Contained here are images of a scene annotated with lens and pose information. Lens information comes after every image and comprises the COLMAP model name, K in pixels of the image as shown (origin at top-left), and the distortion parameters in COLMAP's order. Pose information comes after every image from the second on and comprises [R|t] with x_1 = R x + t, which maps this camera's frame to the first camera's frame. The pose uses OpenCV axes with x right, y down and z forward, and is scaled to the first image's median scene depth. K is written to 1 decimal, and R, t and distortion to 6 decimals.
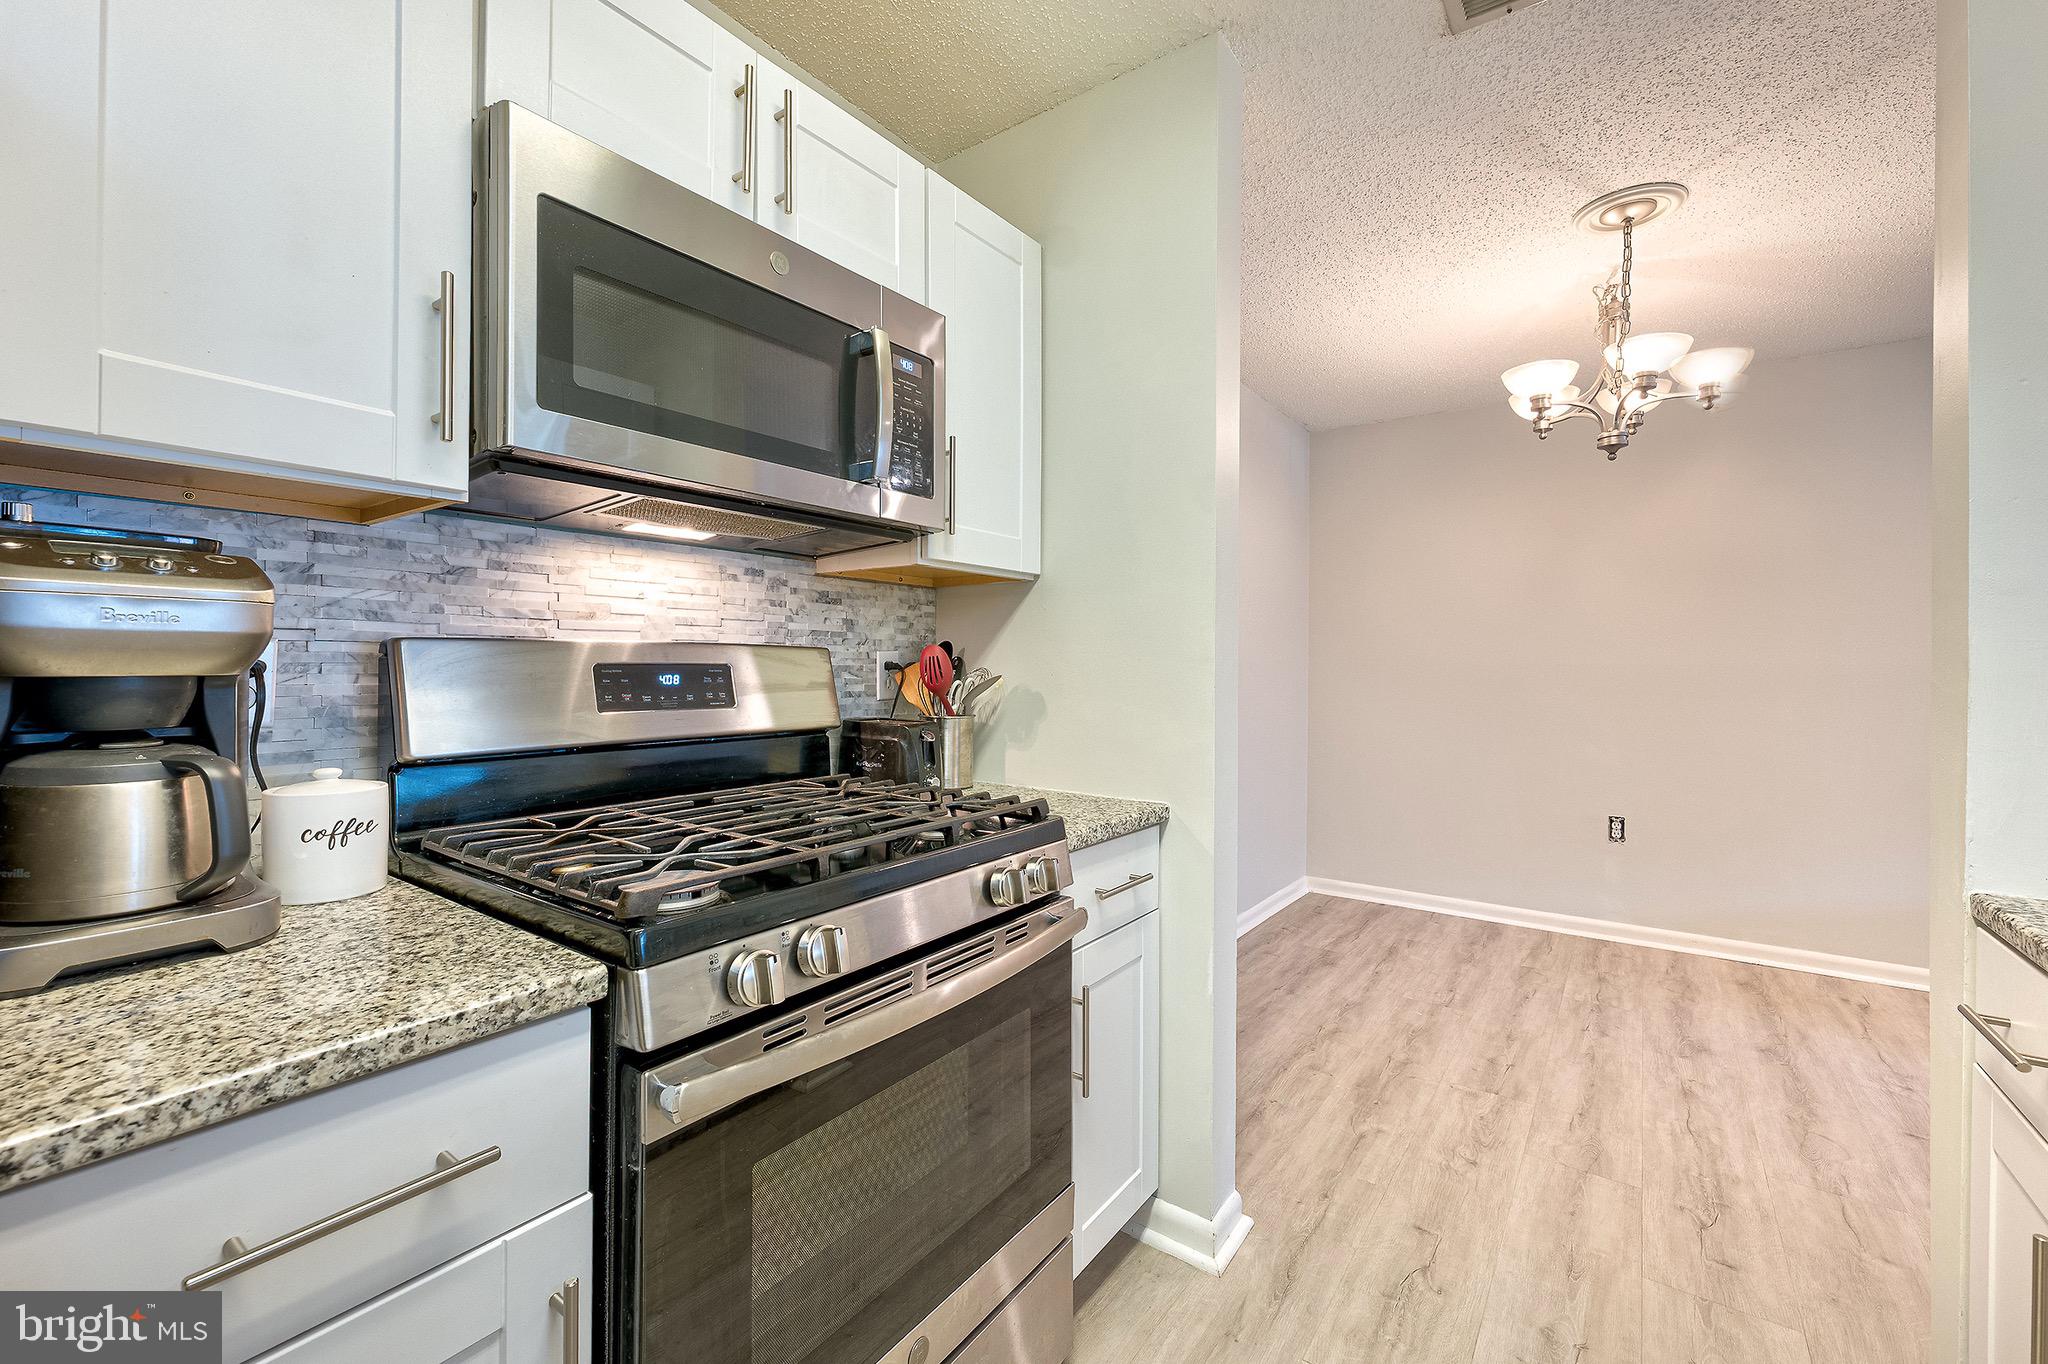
lens RADIAL K [[847.7, 0, 1024.7], [0, 847.7, 664.4], [0, 0, 1]] dist [0.002278, 0.000099]
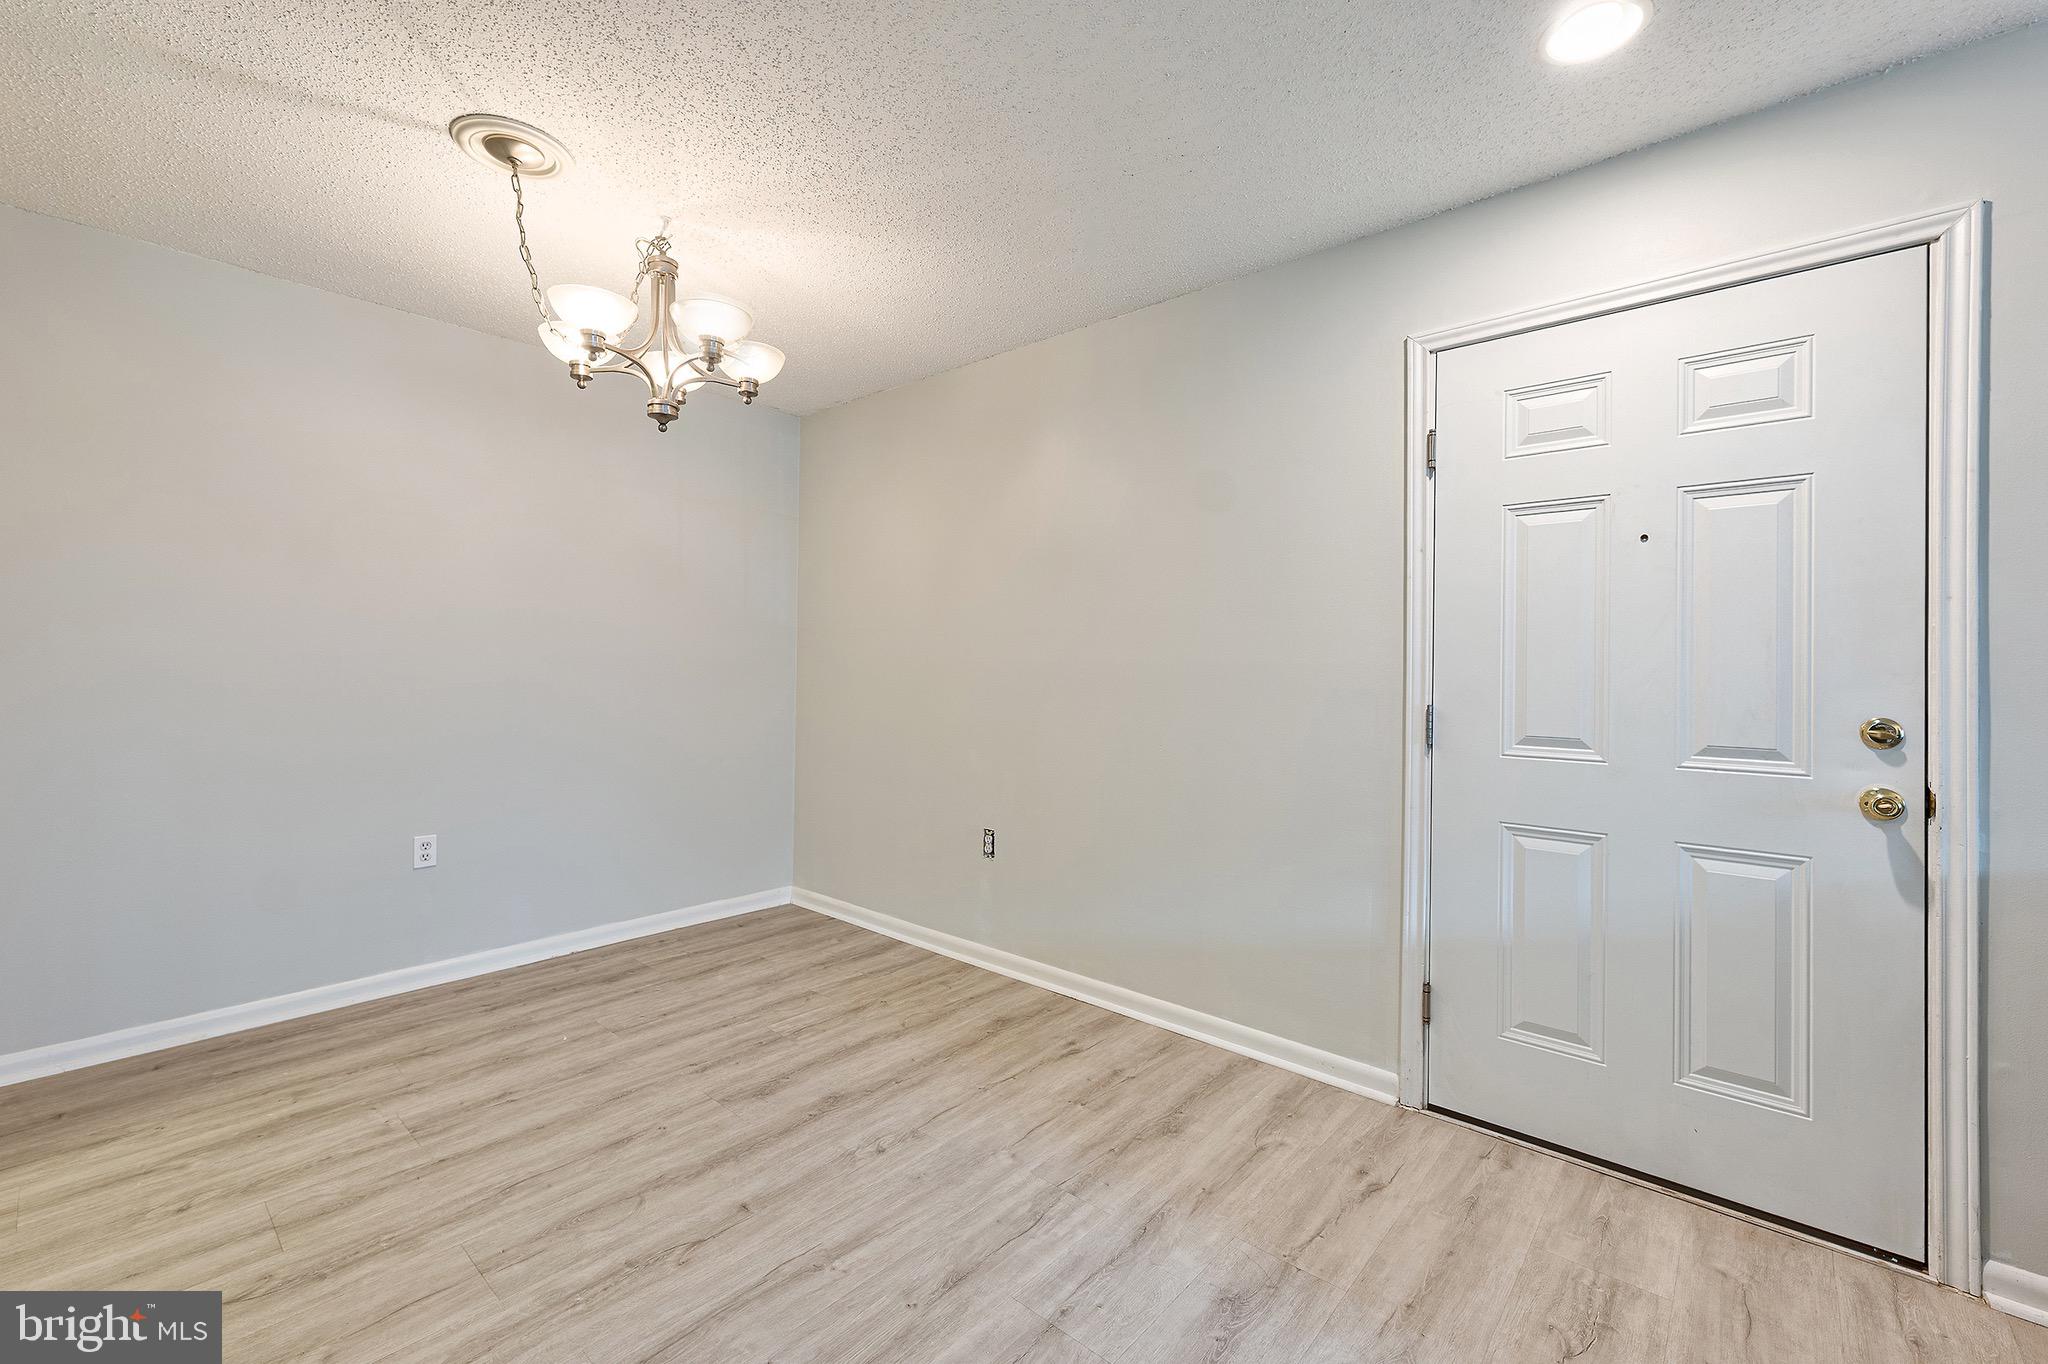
lens RADIAL K [[847.7, 0, 1024.7], [0, 847.7, 664.4], [0, 0, 1]] dist [0.002278, 0.000099]
pose [[0.995749, 0.004402, -0.092002, 1.180249], [-0.004643, 0.999986, -0.002405, 0.006691], [0.091990, 0.002822, 0.995756, 0.145384]]
